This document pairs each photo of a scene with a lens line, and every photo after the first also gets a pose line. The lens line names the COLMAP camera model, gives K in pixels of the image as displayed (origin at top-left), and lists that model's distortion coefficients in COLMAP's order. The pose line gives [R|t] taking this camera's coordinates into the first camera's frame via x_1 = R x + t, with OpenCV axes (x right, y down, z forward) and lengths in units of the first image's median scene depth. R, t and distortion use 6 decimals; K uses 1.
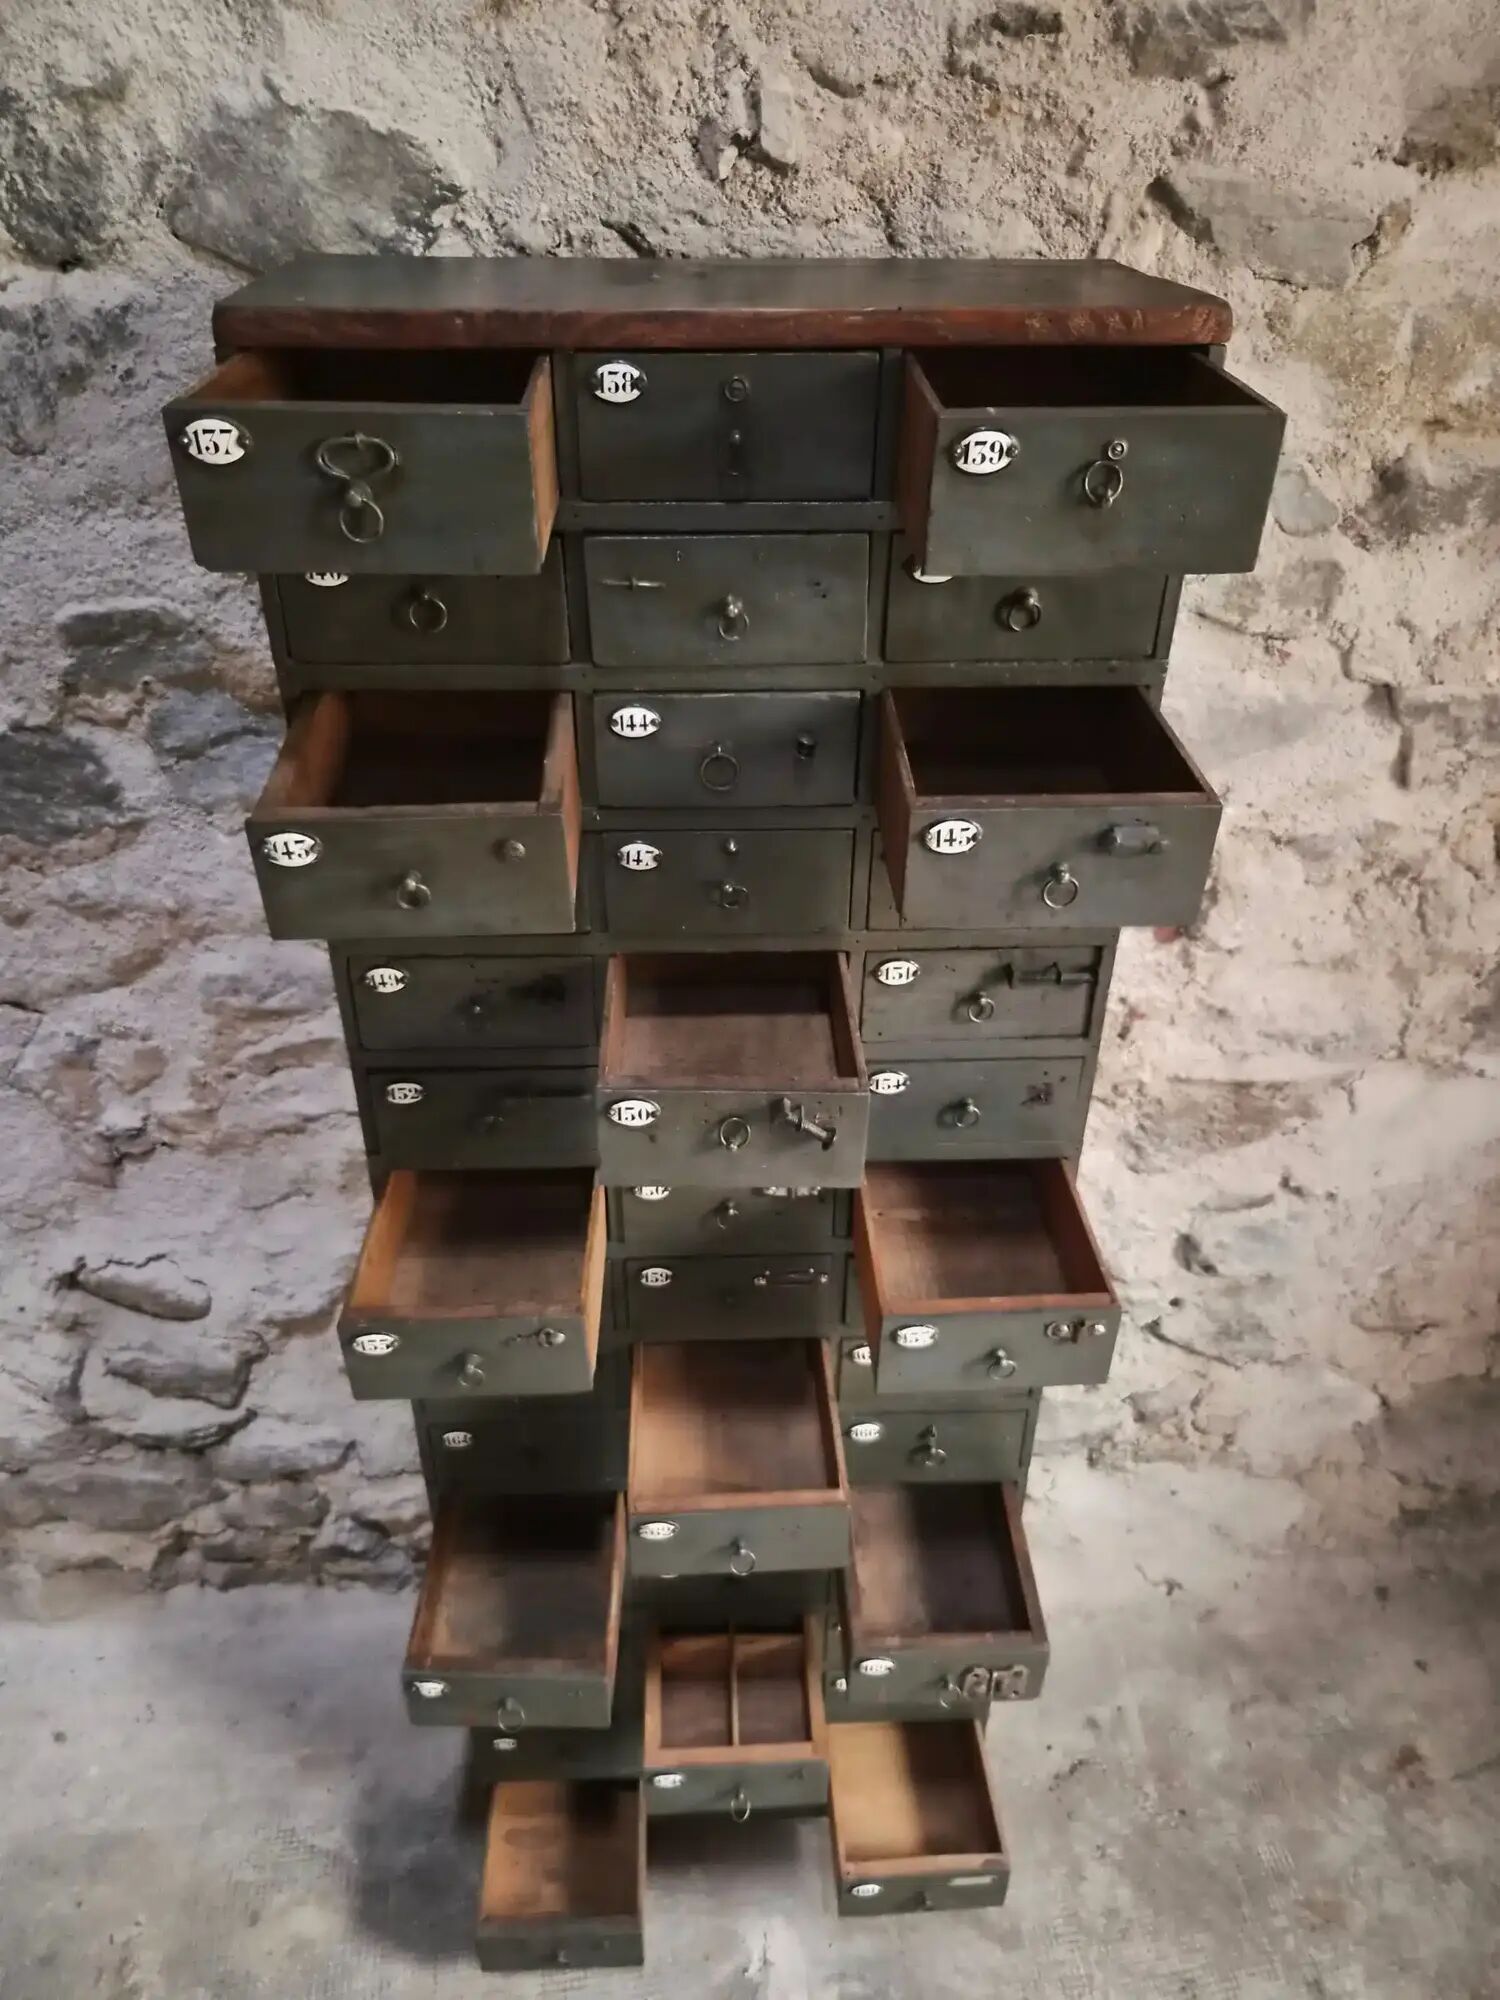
lens RADIAL K [[1387.1, 0, 754.8], [0, 1387.1, 1003.8], [0, 0, 1]] dist [0.059457, -0.047866]
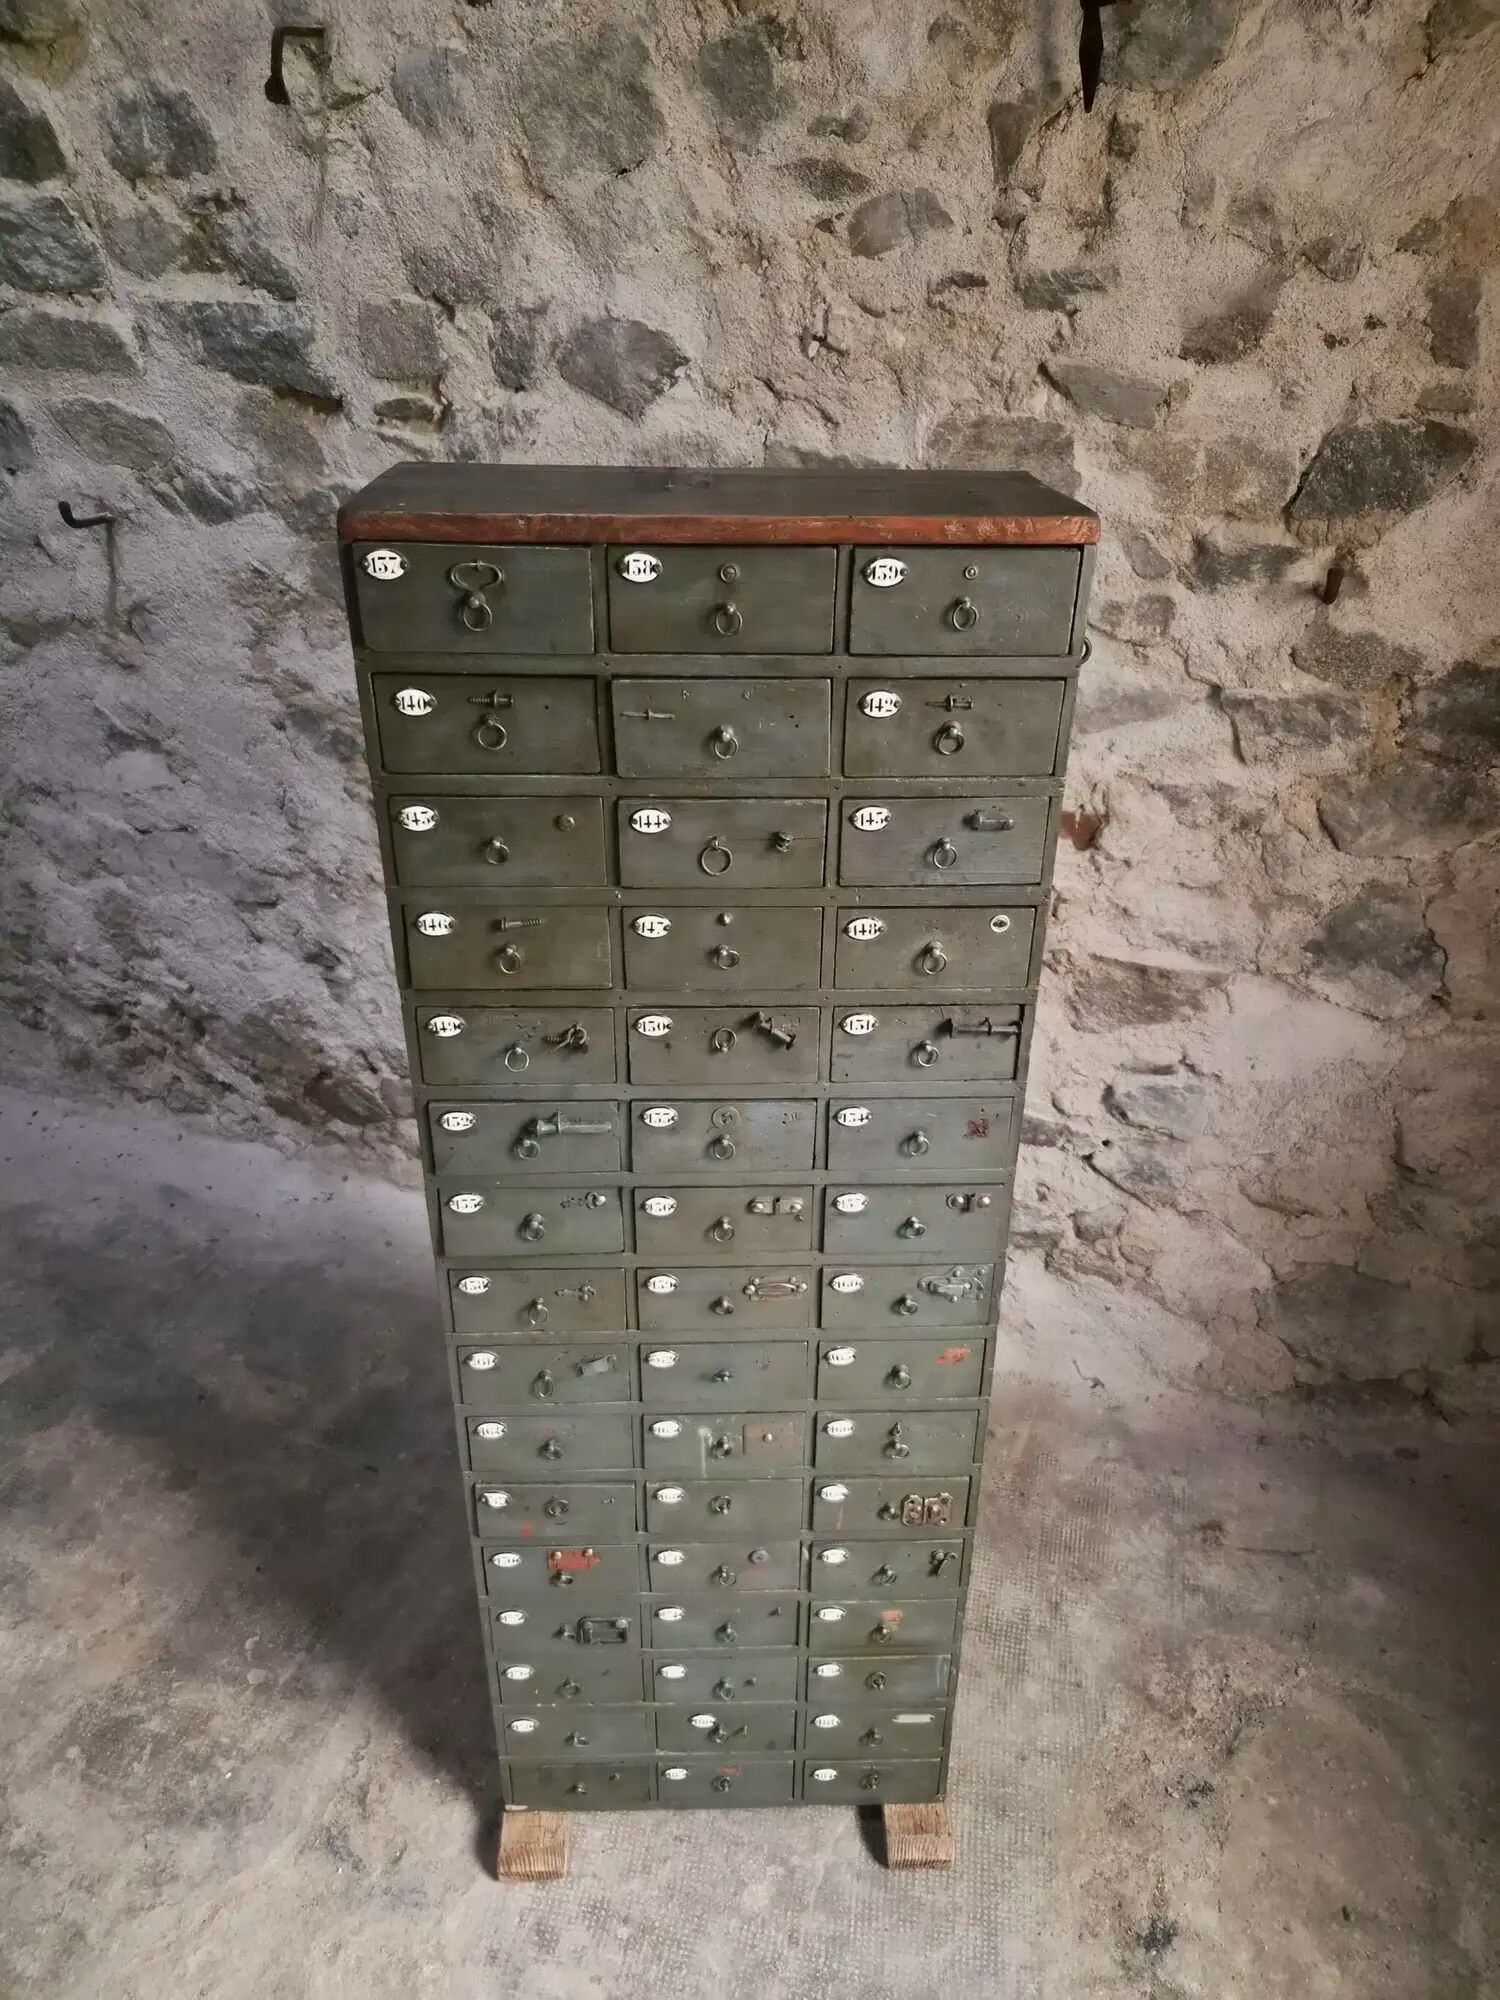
lens RADIAL K [[1342.1, 0, 772.6], [0, 1342.1, 1008.4], [0, 0, 1]] dist [0.067119, -0.053865]
pose [[0.910054, 0.200542, -0.362745, 0.633864], [-0.228807, 0.972798, -0.036223, 0.288166], [0.345613, 0.115964, 0.931184, -0.517378]]
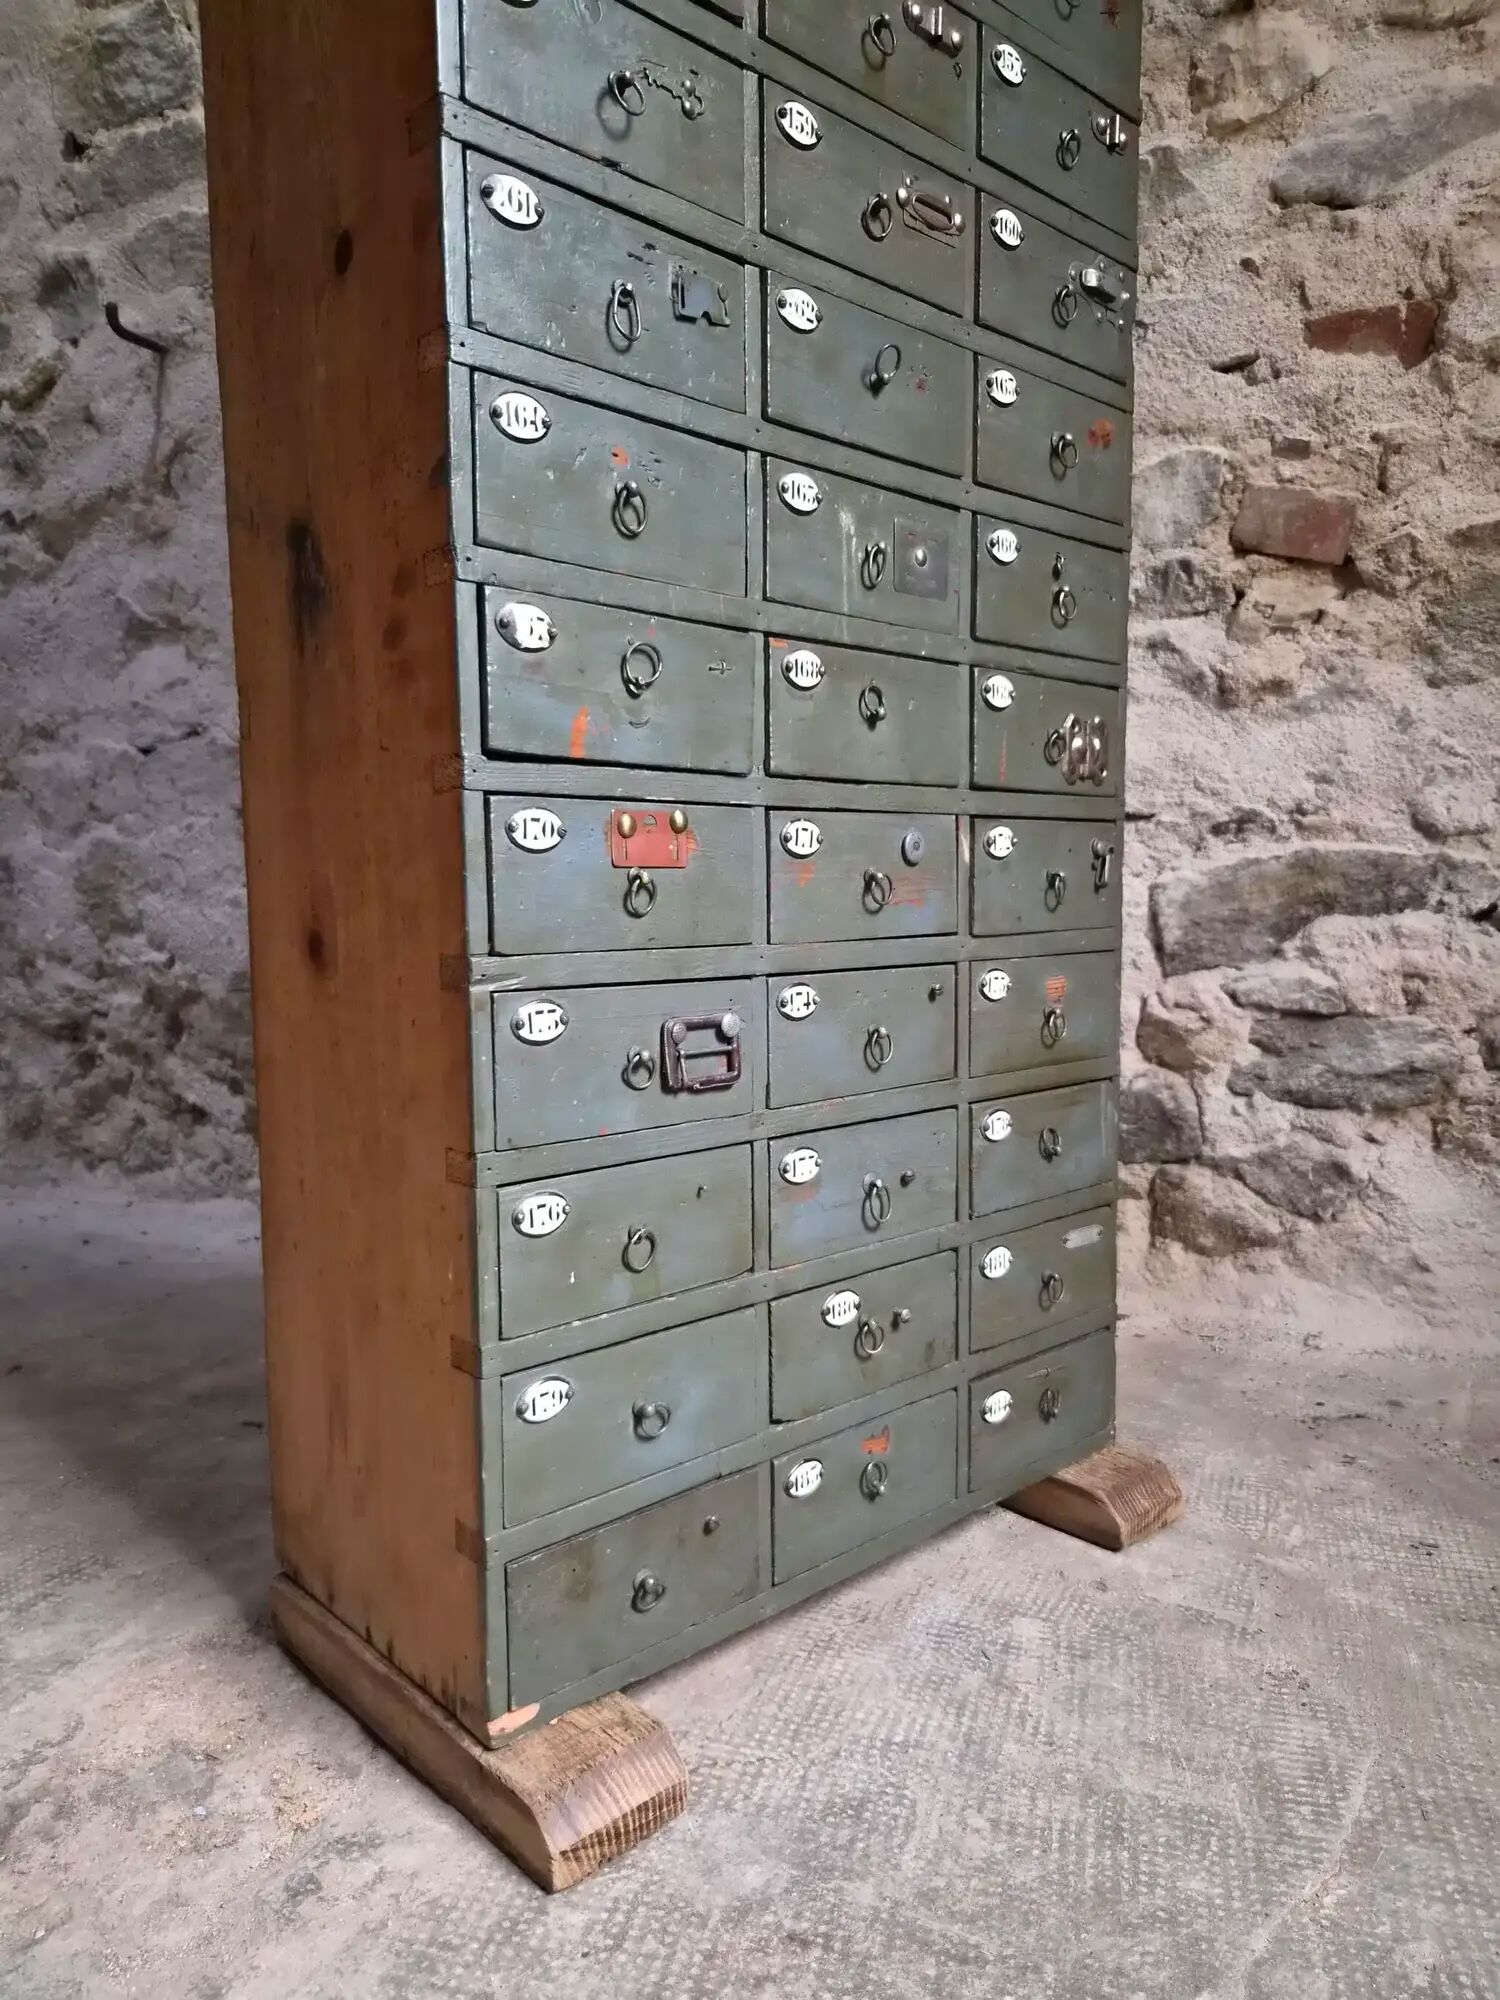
lens RADIAL K [[1355.0, 0, 767.6], [0, 1355.0, 1007.5], [0, 0, 1]] dist [0.053035, -0.039893]
pose [[0.867372, 0.009476, -0.497570, 0.443671], [-0.247381, 0.875752, -0.414560, 1.009955], [0.431819, 0.482668, 0.761948, 0.309894]]
